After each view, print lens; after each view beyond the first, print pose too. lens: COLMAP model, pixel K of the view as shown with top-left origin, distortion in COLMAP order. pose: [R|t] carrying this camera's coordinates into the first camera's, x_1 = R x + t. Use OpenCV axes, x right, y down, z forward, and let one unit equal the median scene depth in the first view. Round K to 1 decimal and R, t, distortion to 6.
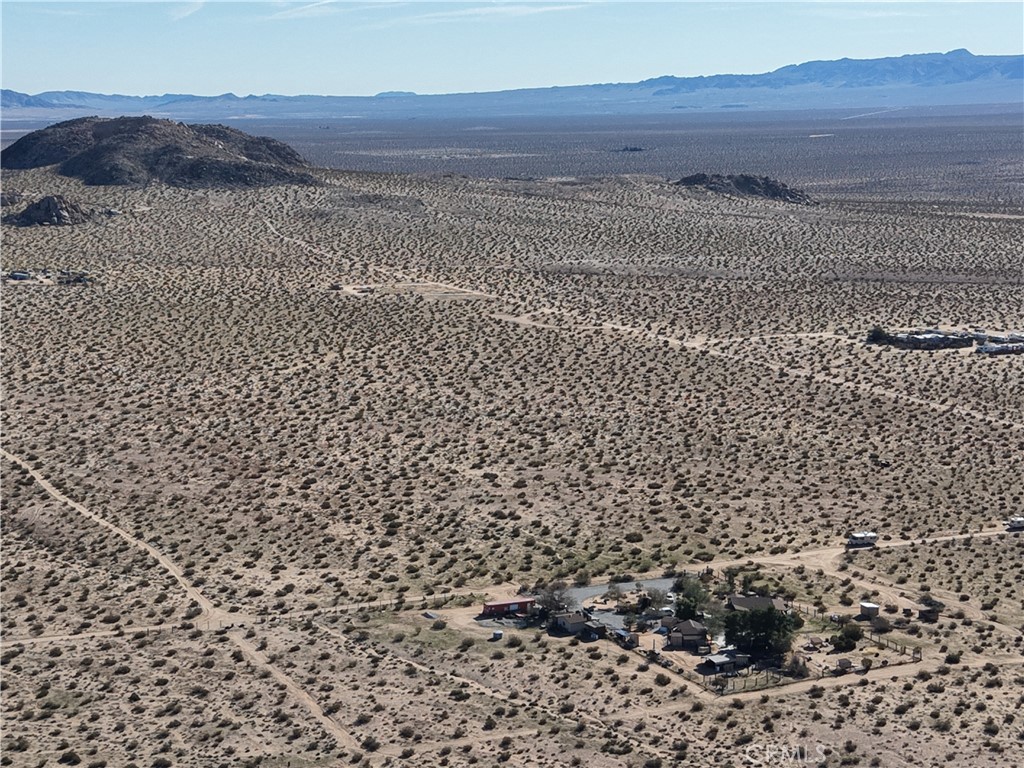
lens RADIAL K [[1963.0, 0, 512.0], [0, 1963.0, 384.0], [0, 0, 1]] dist [0.254824, -1.132067]
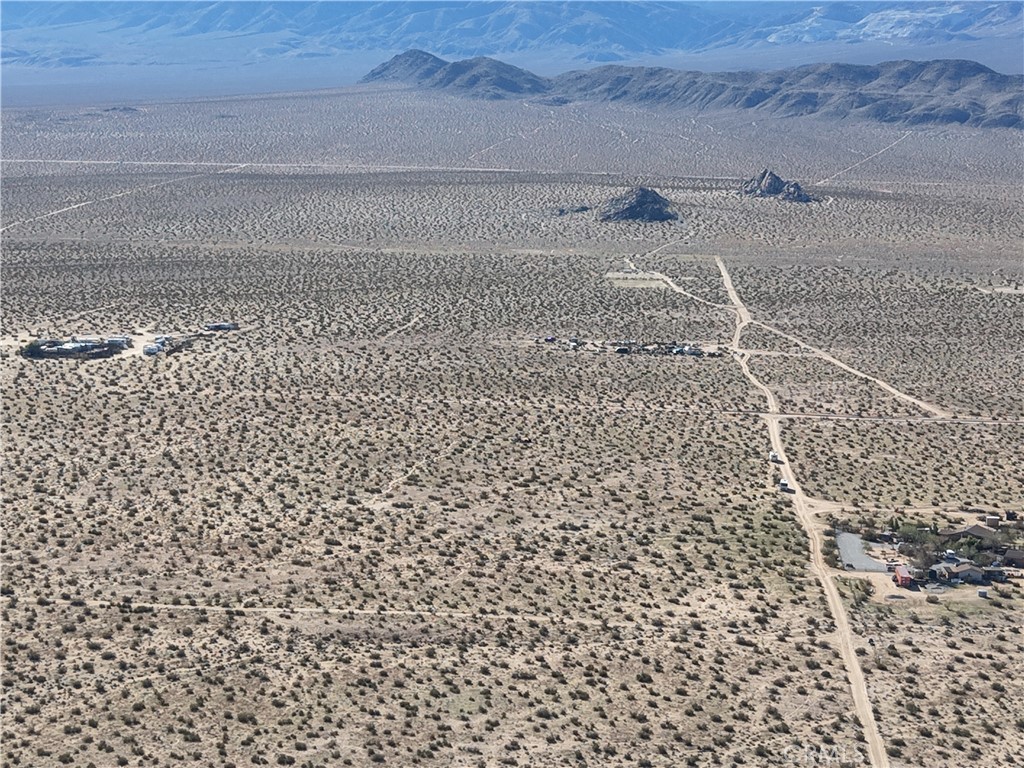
lens RADIAL K [[1963.0, 0, 512.0], [0, 1963.0, 384.0], [0, 0, 1]] dist [0.254824, -1.132067]
pose [[0.535298, -0.118816, 0.836265, -0.984162], [0.121355, 0.990604, 0.063065, -0.081407], [-0.835900, 0.067726, 0.544687, 0.581185]]
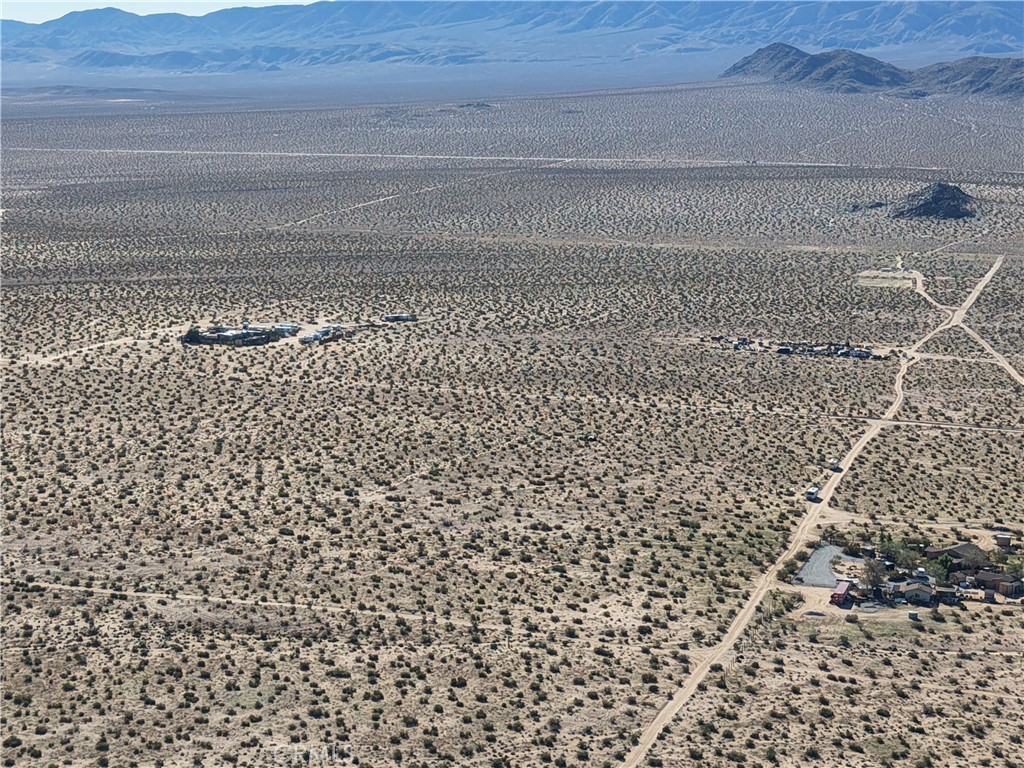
lens RADIAL K [[1963.0, 0, 512.0], [0, 1963.0, 384.0], [0, 0, 1]] dist [0.254824, -1.132067]
pose [[0.690897, -0.103187, 0.715551, -0.825273], [0.103391, 0.993691, 0.043468, -0.054395], [-0.715522, 0.043950, 0.697207, 0.403955]]
